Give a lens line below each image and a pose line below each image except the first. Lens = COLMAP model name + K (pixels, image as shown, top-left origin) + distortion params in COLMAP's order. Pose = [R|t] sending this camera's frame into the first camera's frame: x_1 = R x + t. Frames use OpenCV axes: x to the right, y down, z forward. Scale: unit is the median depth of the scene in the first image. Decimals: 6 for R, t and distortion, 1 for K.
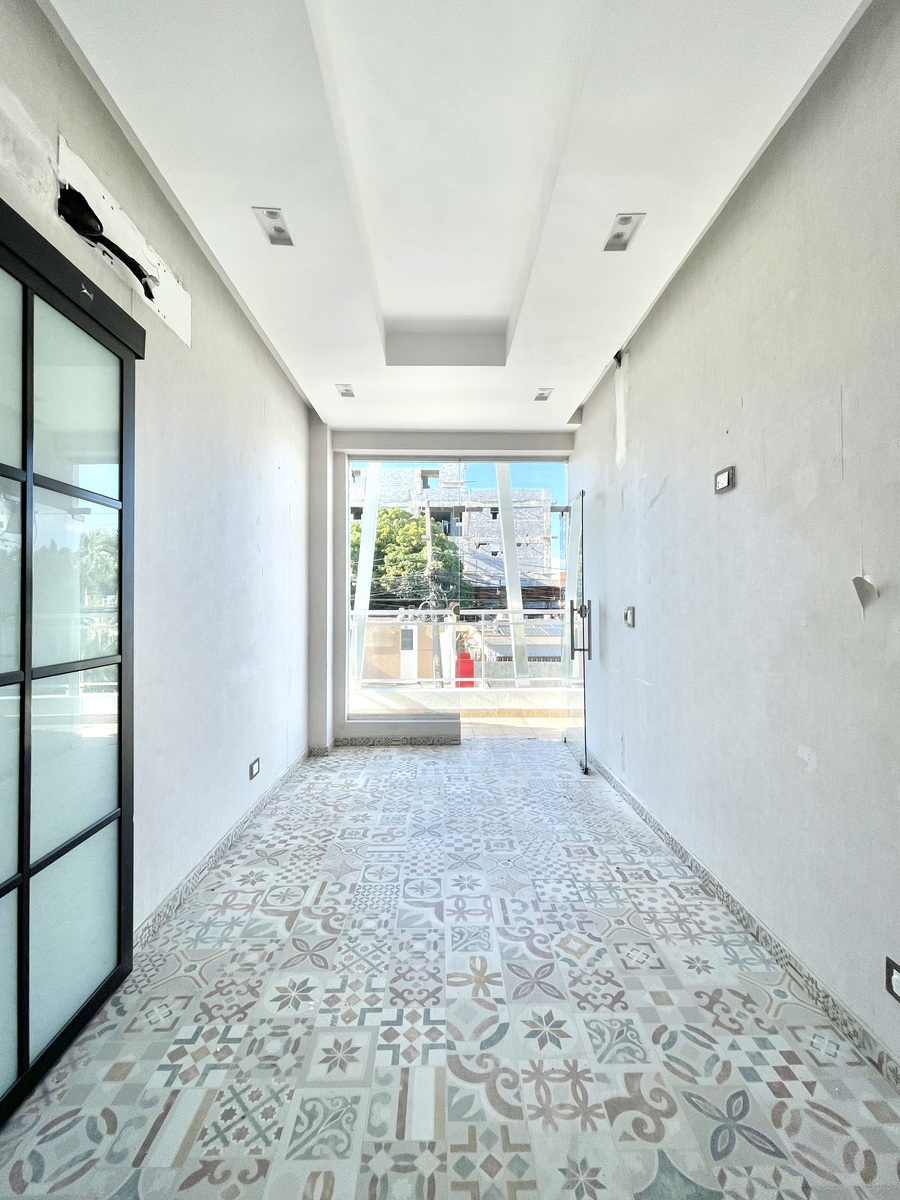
lens RADIAL K [[485.4, 0, 450.0], [0, 485.4, 600.0], [0, 0, 1]] dist [0.000167, 0.000076]
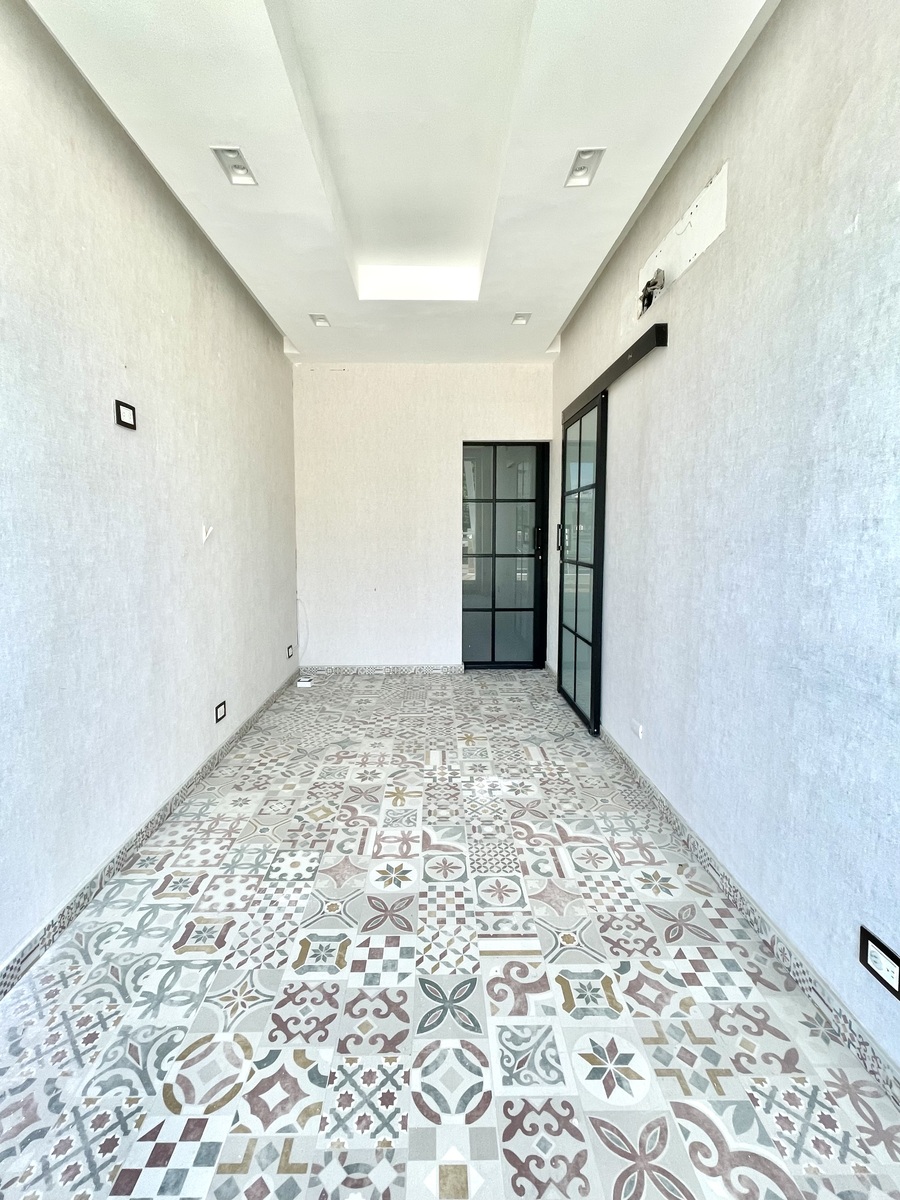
lens RADIAL K [[485.4, 0, 450.0], [0, 485.4, 600.0], [0, 0, 1]] dist [0.000167, 0.000076]
pose [[-0.999892, 0.006567, -0.013184, -0.059182], [0.004721, 0.990774, 0.135446, -0.006562], [0.013952, 0.135369, -0.990697, 1.854684]]
